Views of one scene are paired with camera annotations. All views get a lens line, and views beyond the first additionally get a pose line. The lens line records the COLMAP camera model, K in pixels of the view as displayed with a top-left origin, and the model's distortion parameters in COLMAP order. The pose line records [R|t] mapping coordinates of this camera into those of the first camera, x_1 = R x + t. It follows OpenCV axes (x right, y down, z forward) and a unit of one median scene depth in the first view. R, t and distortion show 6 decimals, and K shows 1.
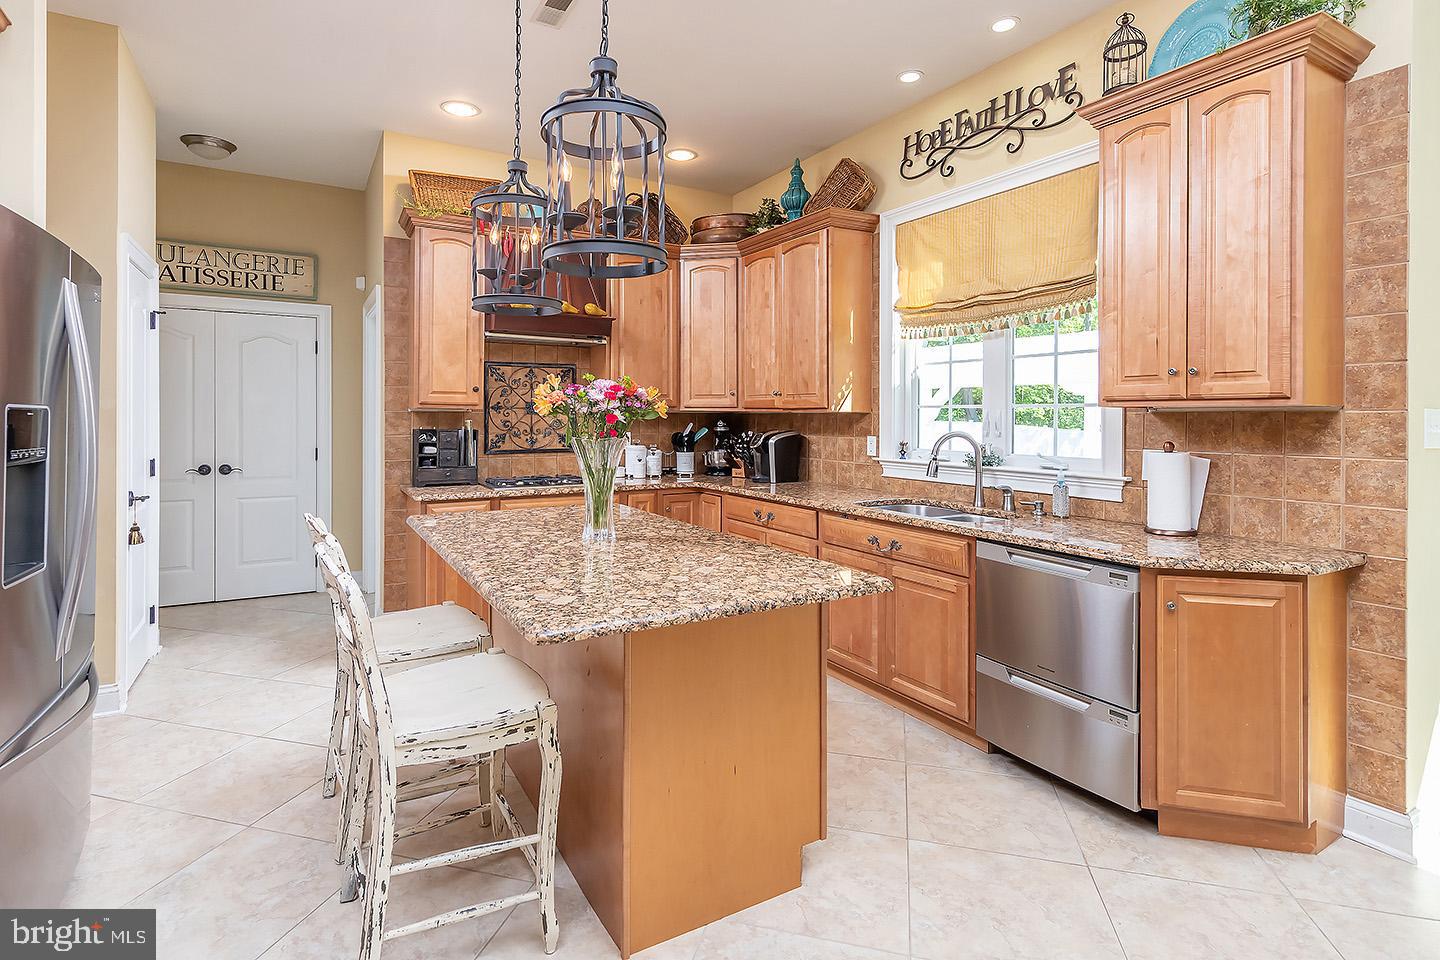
lens RADIAL K [[727.1, 0, 726.4], [0, 727.1, 427.1], [0, 0, 1]] dist [0.002899, 0.000129]
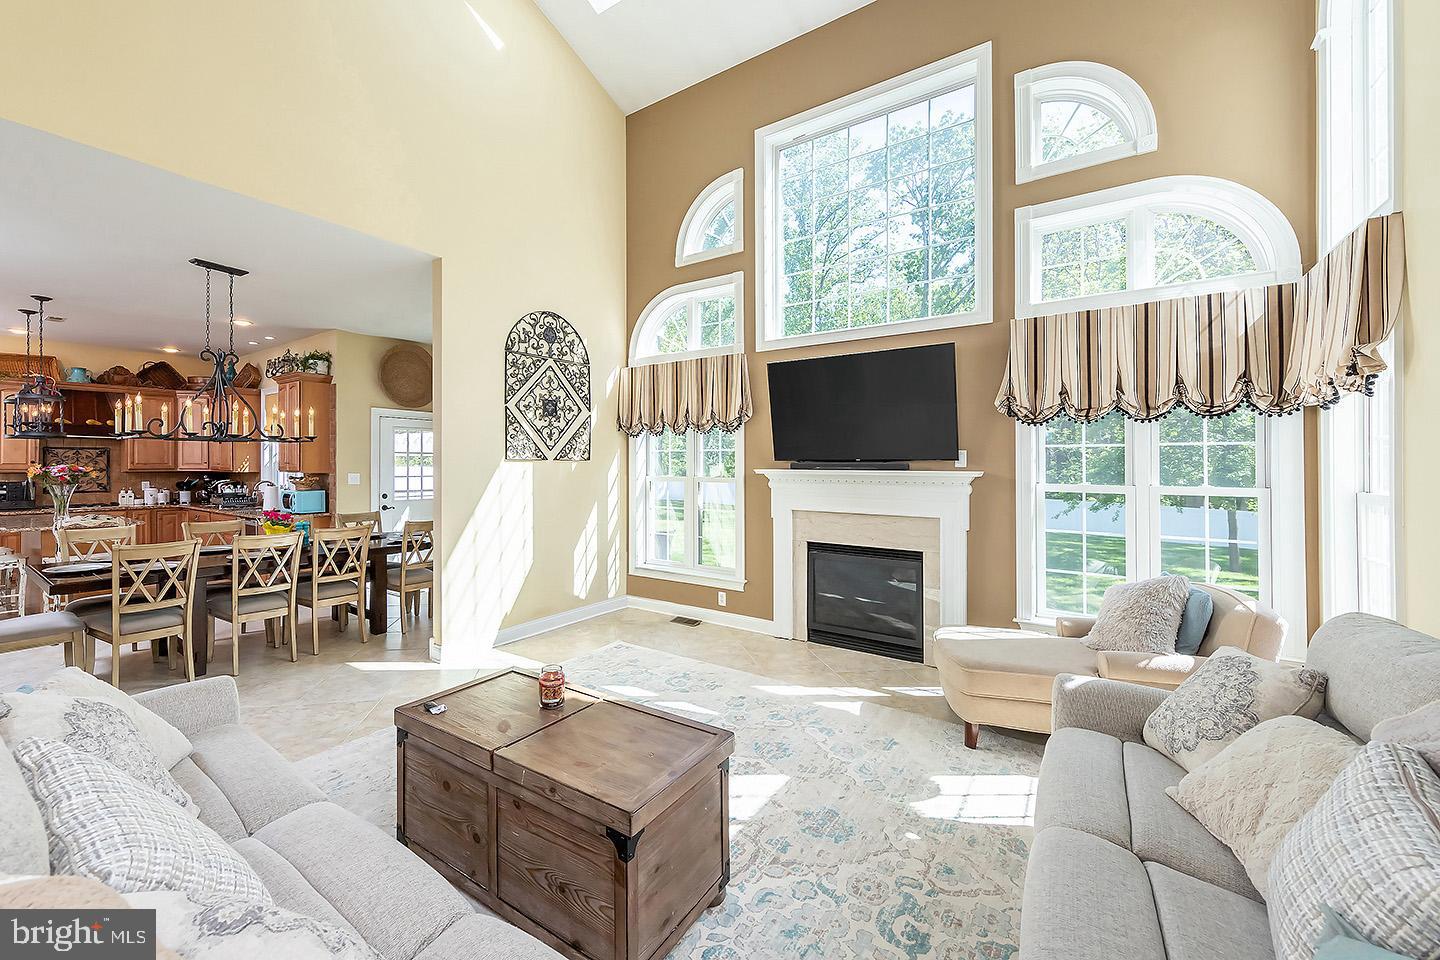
lens RADIAL K [[561.0, 0, 666.0], [0, 561.0, 473.2], [0, 0, 1]] dist [-0.000101, -0.000060]
pose [[0.915481, -0.008543, 0.402270, 0.640011], [0.007822, 0.999964, 0.003434, -0.011459], [-0.402285, 0.000002, 0.915514, -1.144726]]
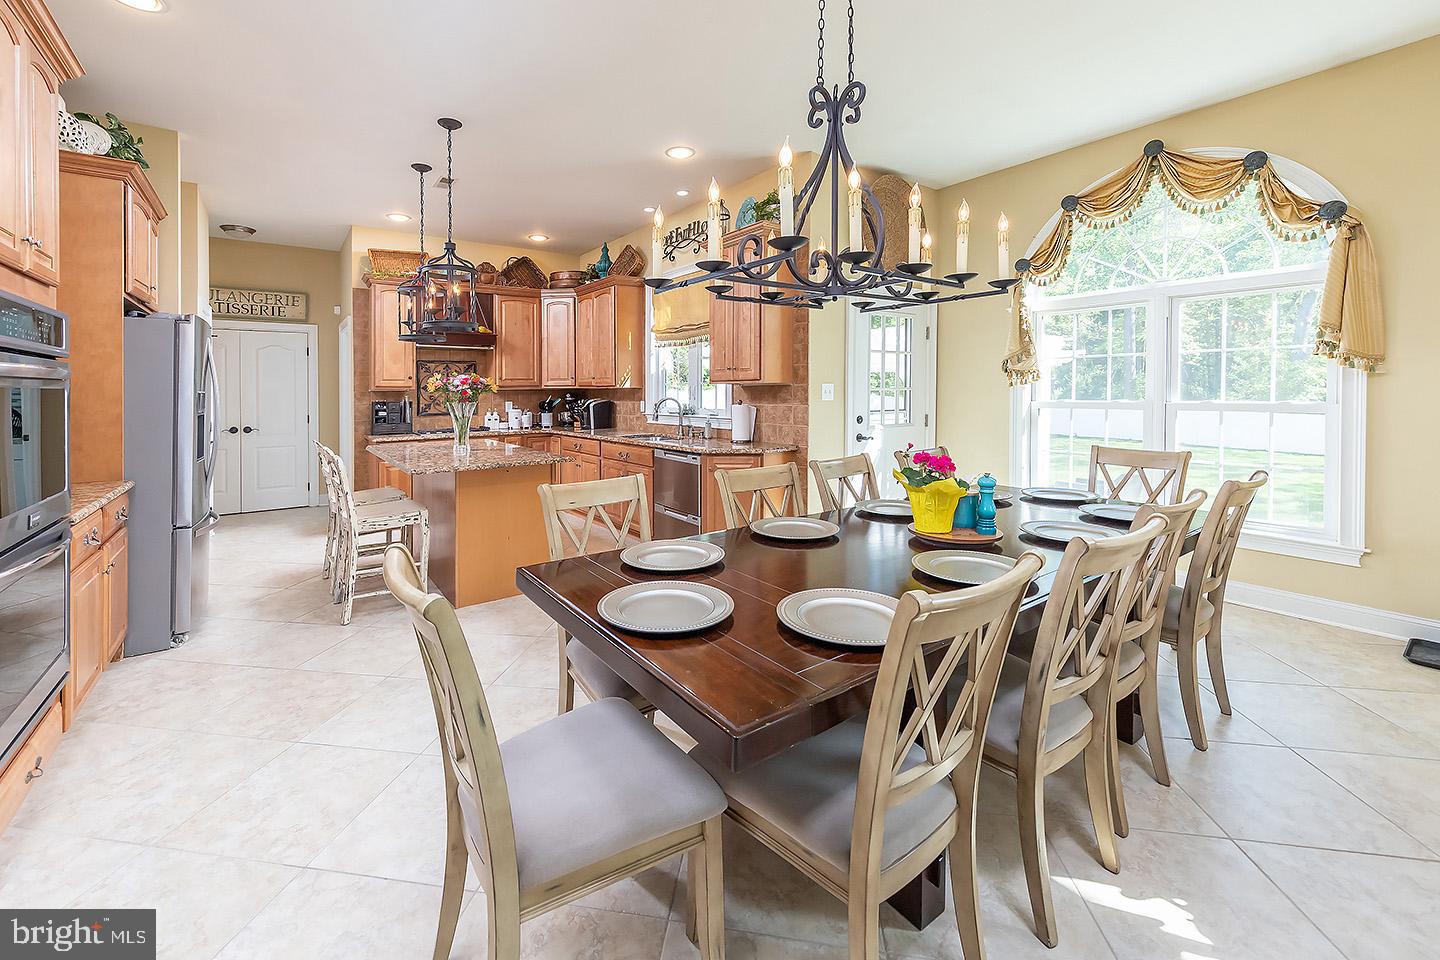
lens RADIAL K [[577.5, 0, 713.8], [0, 577.5, 388.8], [0, 0, 1]] dist [-0.000812, -0.000058]
pose [[0.993125, -0.015462, 0.116032, 0.200033], [0.017412, 0.999723, -0.015807, 0.007982], [-0.115756, 0.017718, 0.993120, -0.416859]]
